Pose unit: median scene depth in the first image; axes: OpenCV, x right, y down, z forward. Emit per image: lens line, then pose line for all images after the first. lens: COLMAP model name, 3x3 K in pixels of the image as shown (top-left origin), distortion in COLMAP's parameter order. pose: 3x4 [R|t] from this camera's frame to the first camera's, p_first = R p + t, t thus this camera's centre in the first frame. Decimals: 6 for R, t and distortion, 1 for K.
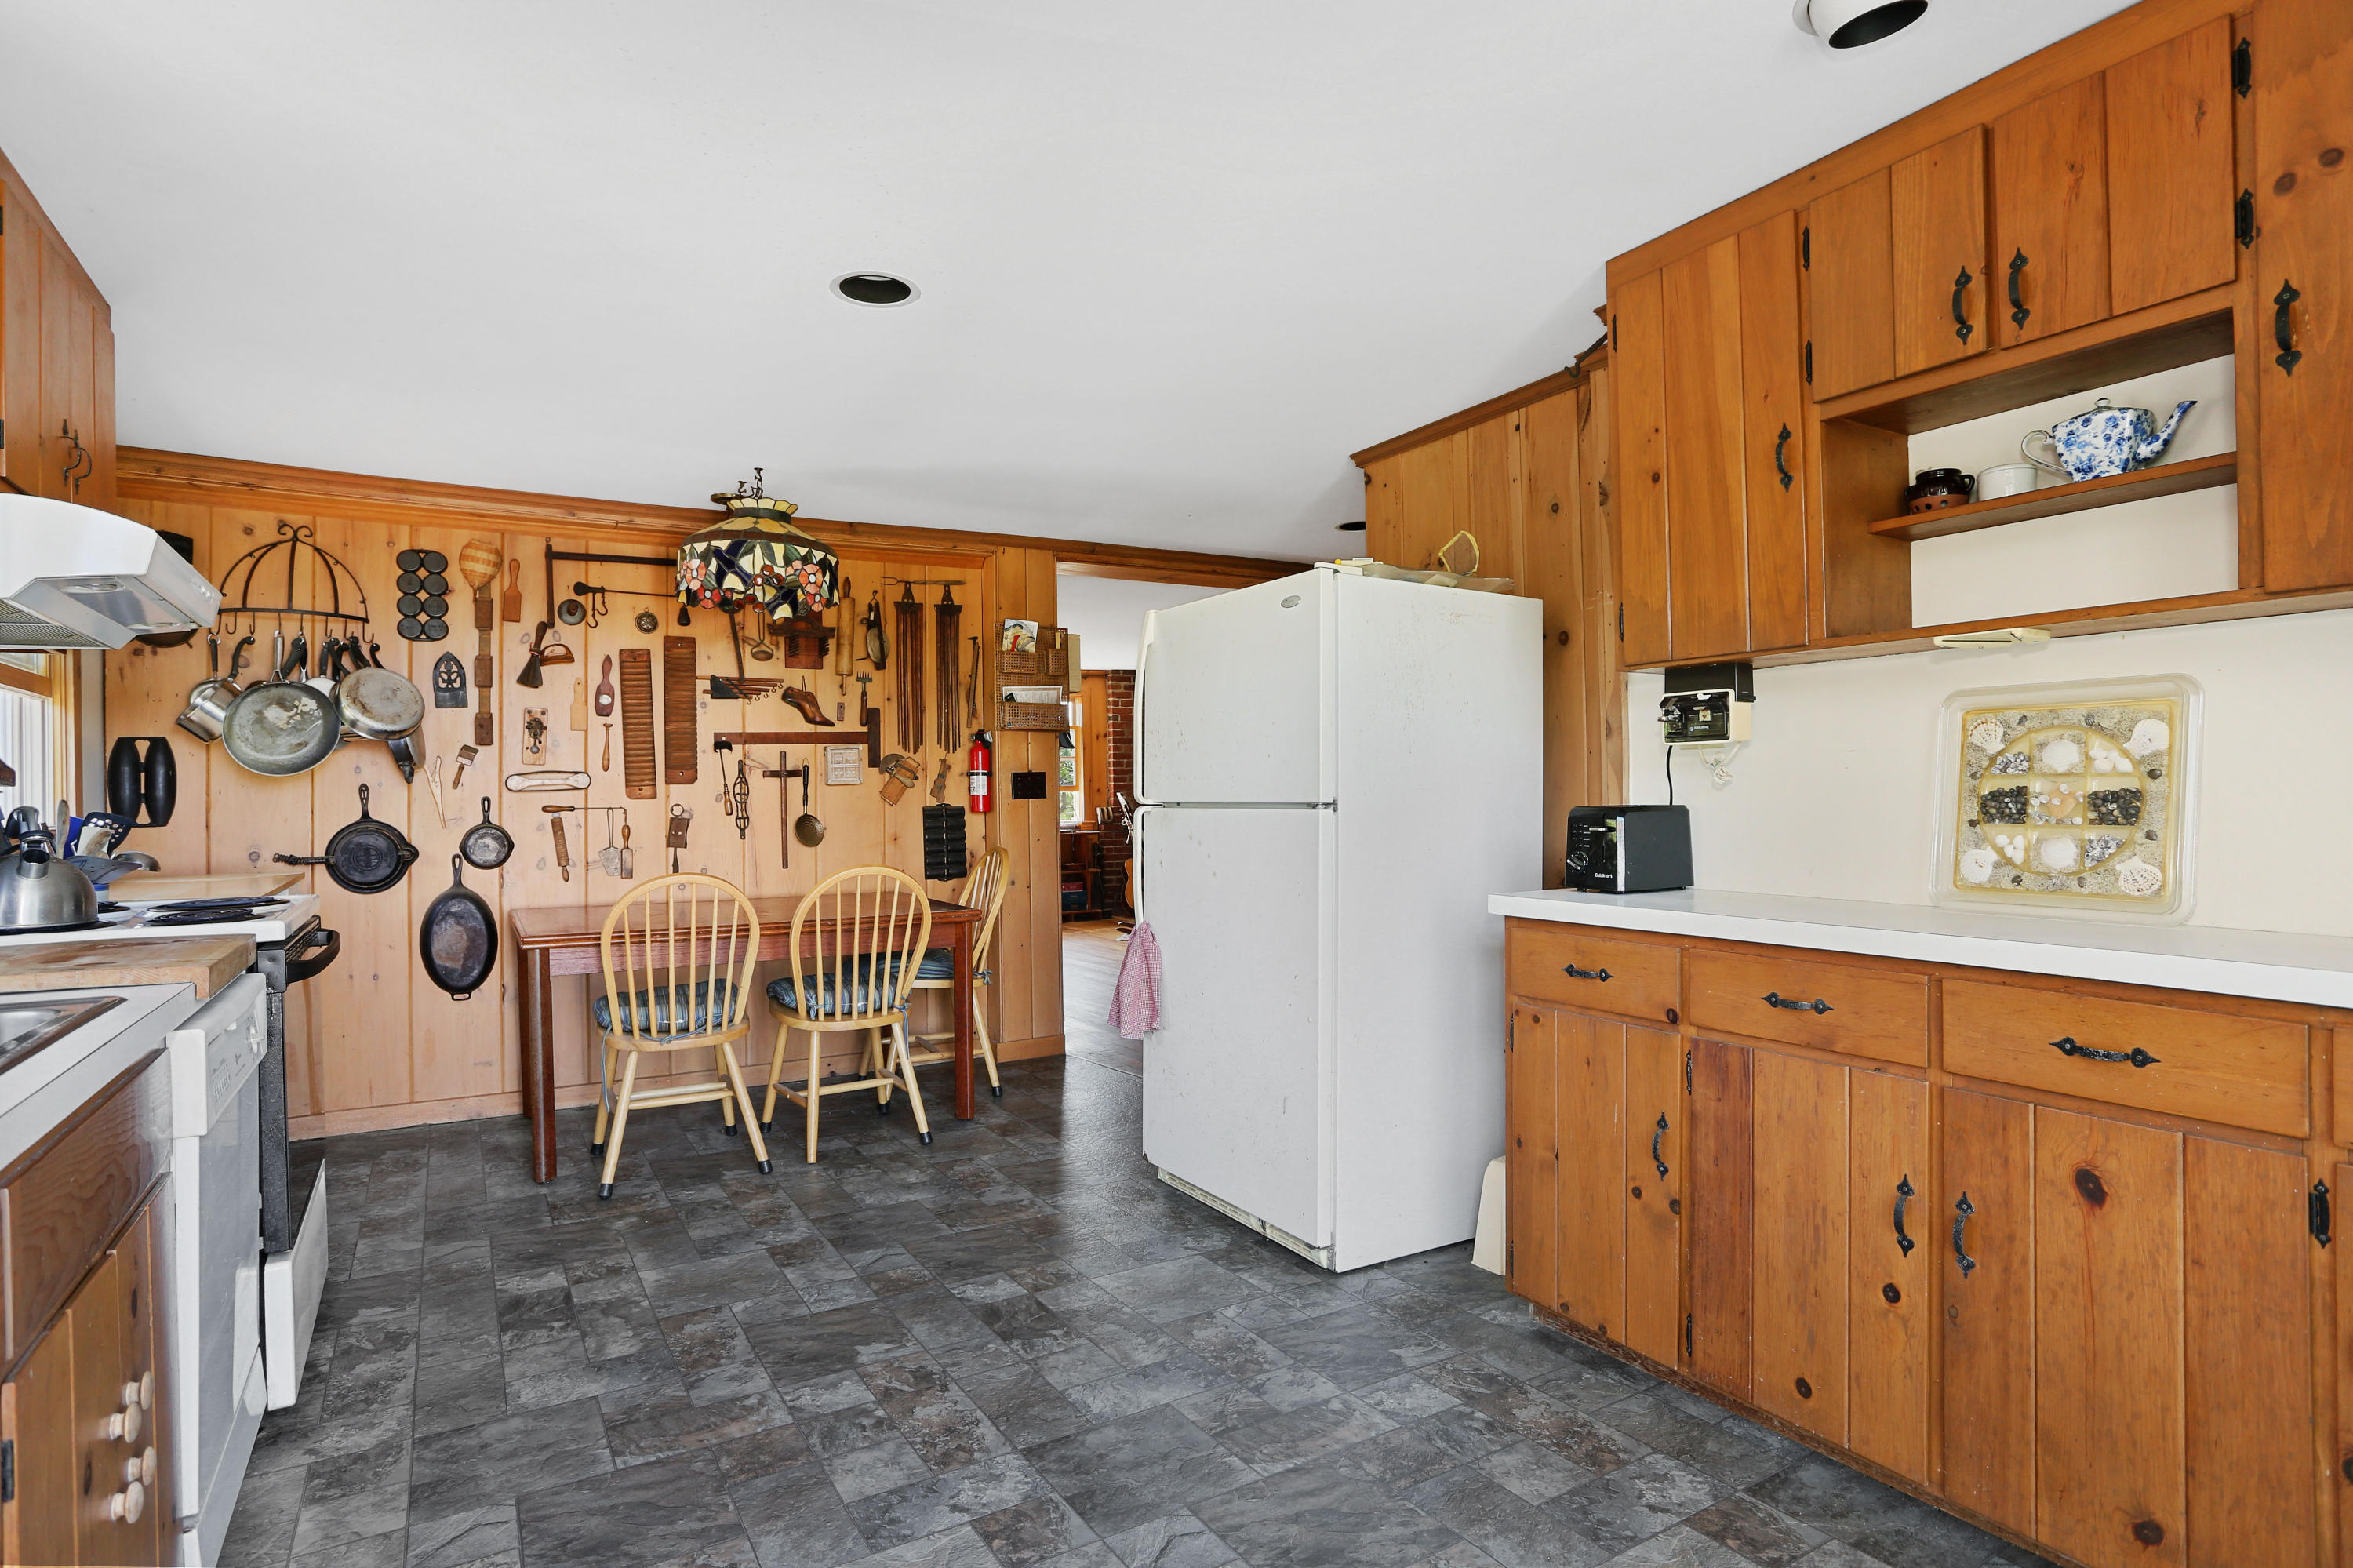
lens RADIAL K [[1210.7, 0, 1172.1], [0, 1210.7, 782.7], [0, 0, 1]] dist [-0.082180, 0.034594]
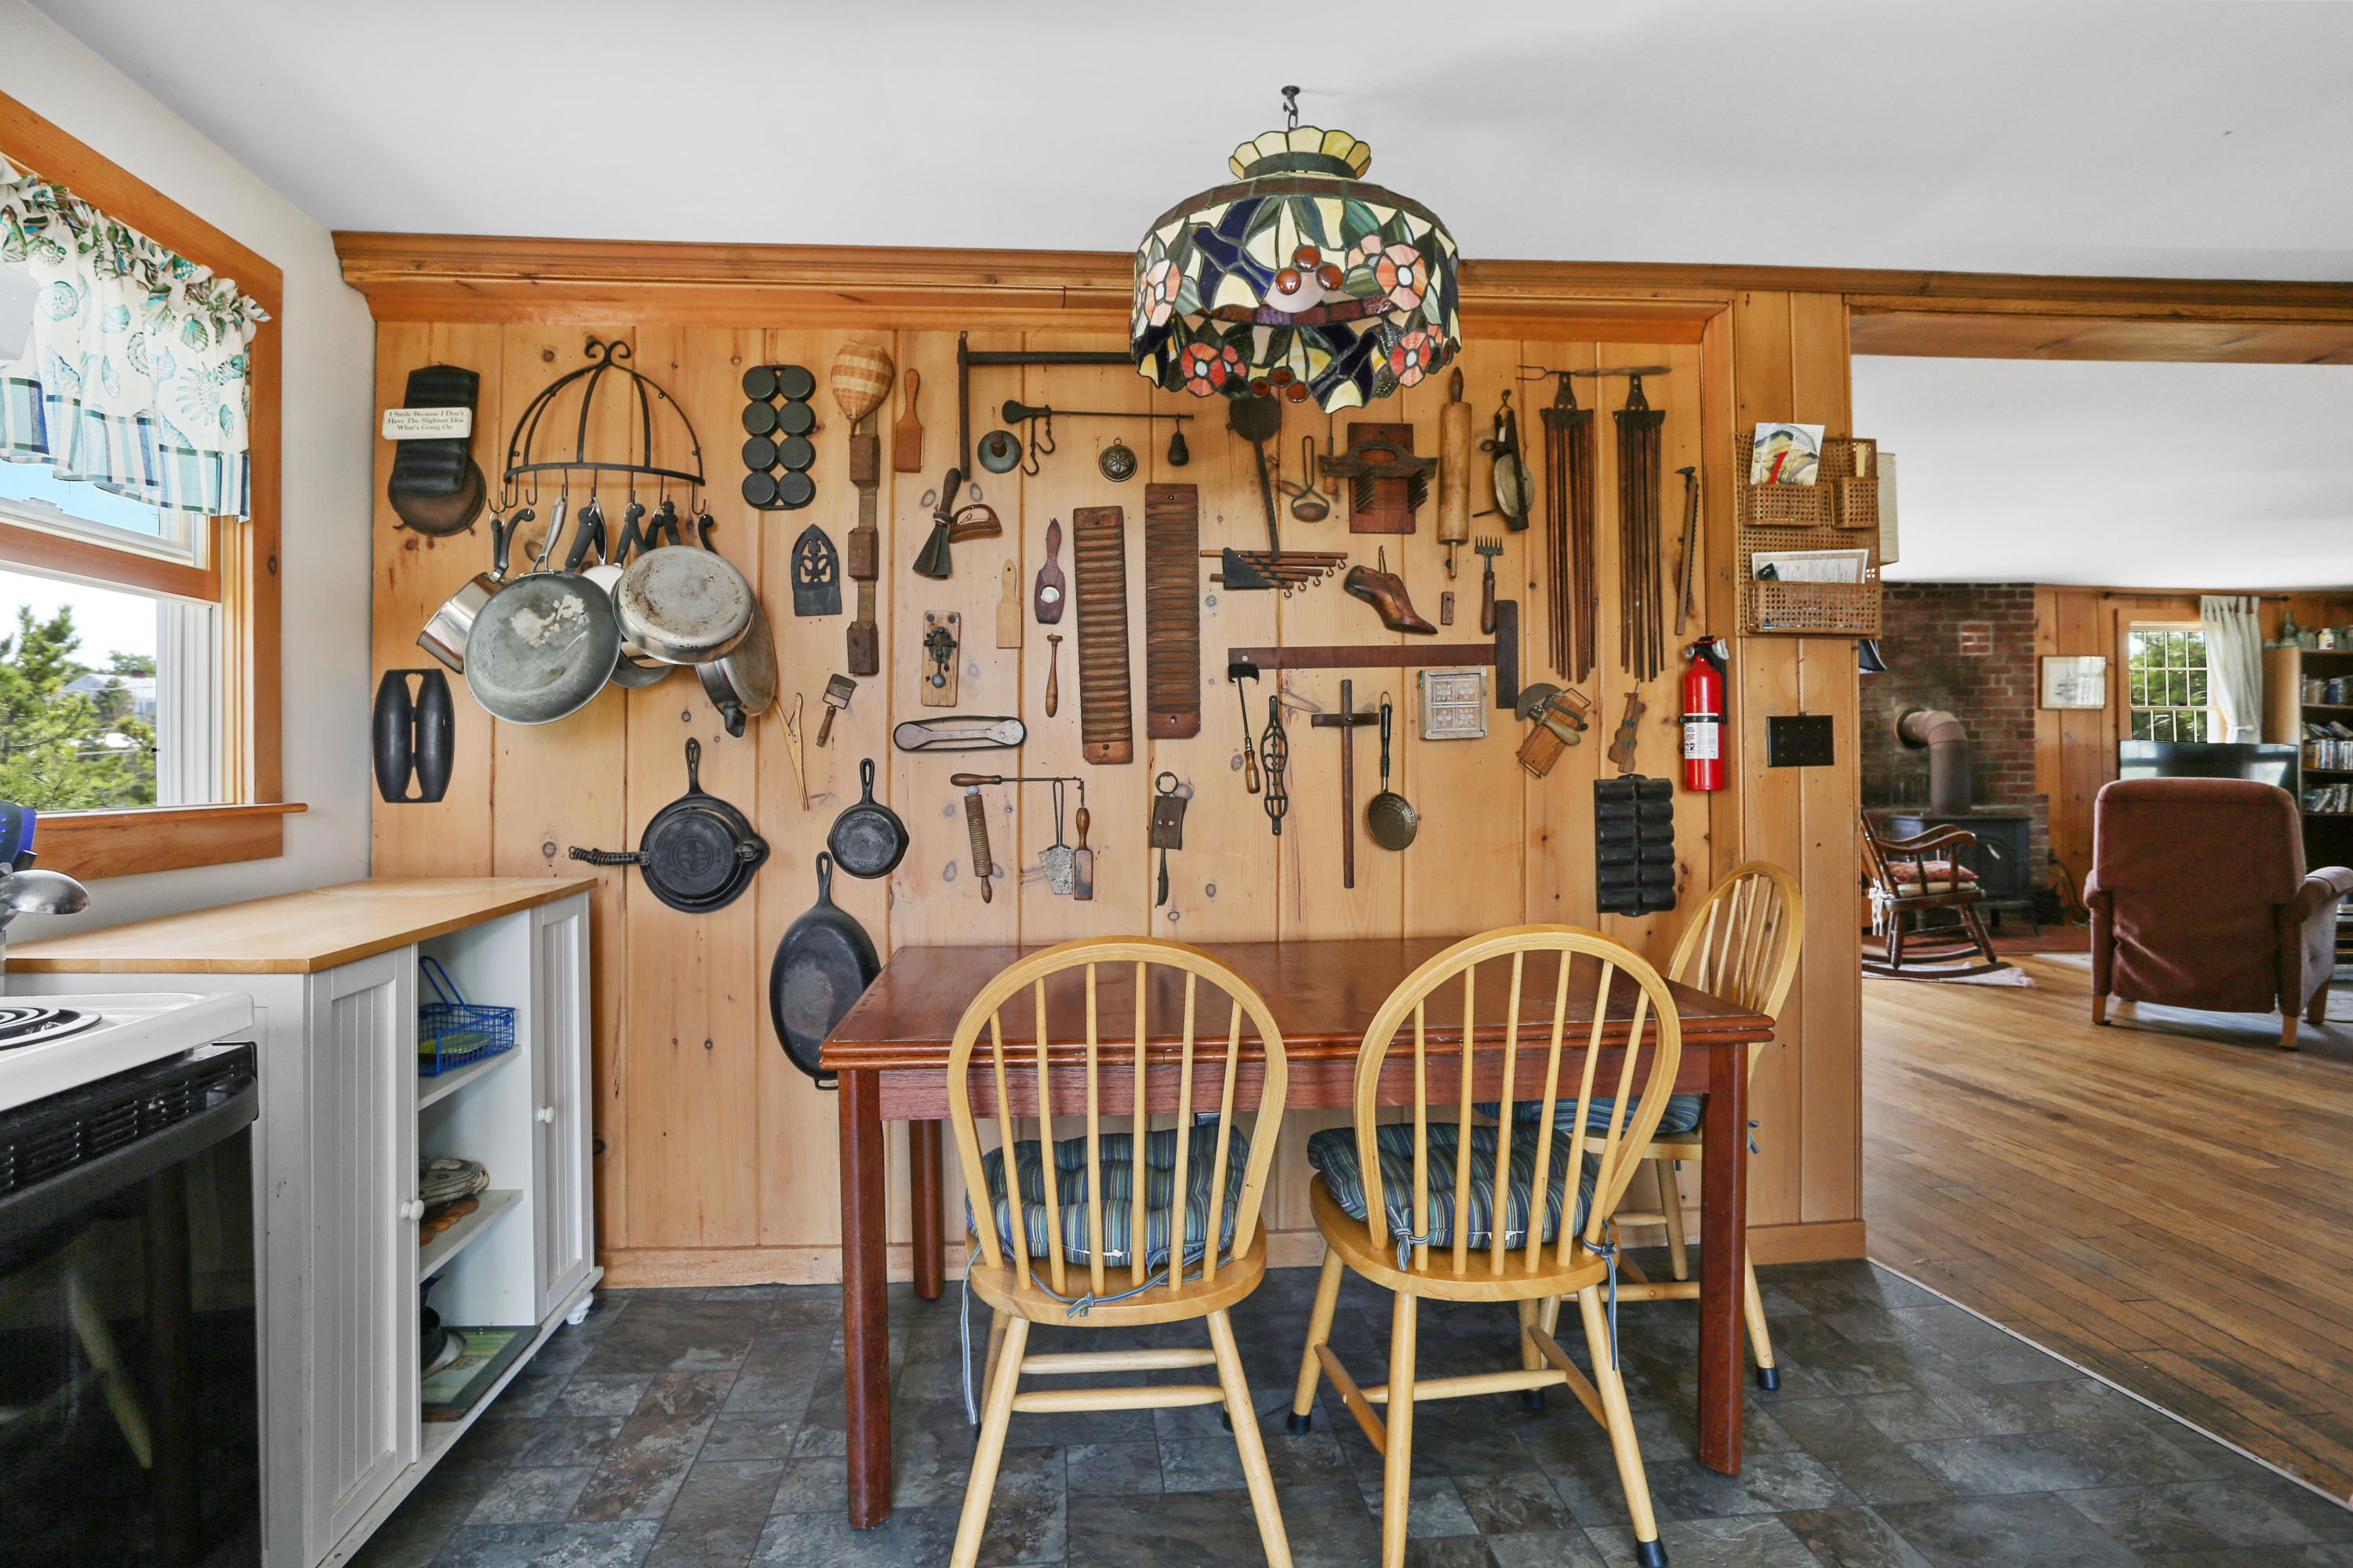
lens RADIAL K [[1209.3, 0, 1172.2], [0, 1209.3, 769.4], [0, 0, 1]] dist [-0.024862, 0.001196]
pose [[0.895520, 0.007393, -0.444959, -0.158418], [0.001271, 0.999815, 0.019168, 0.005217], [0.445019, -0.017731, 0.895346, 0.498949]]
